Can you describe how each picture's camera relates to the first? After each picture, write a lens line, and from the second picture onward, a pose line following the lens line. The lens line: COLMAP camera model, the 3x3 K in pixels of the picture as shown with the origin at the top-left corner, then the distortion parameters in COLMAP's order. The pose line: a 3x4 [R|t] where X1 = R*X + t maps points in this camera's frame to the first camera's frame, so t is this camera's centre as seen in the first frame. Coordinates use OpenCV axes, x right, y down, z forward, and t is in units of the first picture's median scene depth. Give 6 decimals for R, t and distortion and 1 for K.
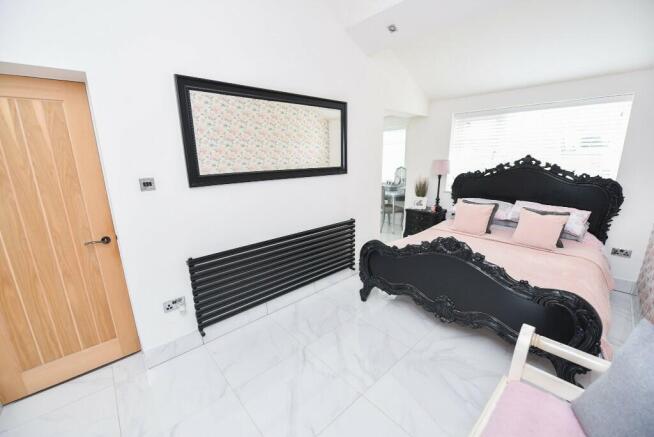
lens RADIAL K [[260.8, 0, 325.1], [0, 260.8, 218.9], [0, 0, 1]] dist [-0.018319, -0.000930]
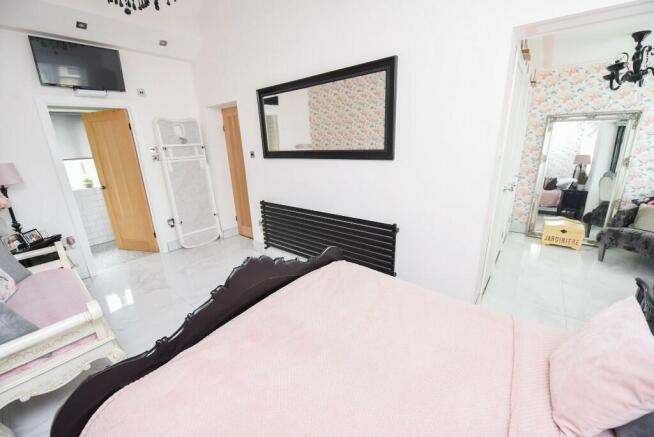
lens RADIAL K [[260.8, 0, 325.1], [0, 260.8, 218.9], [0, 0, 1]] dist [-0.018319, -0.000930]
pose [[0.172843, 0.292605, -0.940483, 0.932166], [-0.205240, 0.944593, 0.256164, -0.198967], [0.963328, 0.148749, 0.223321, 0.804664]]
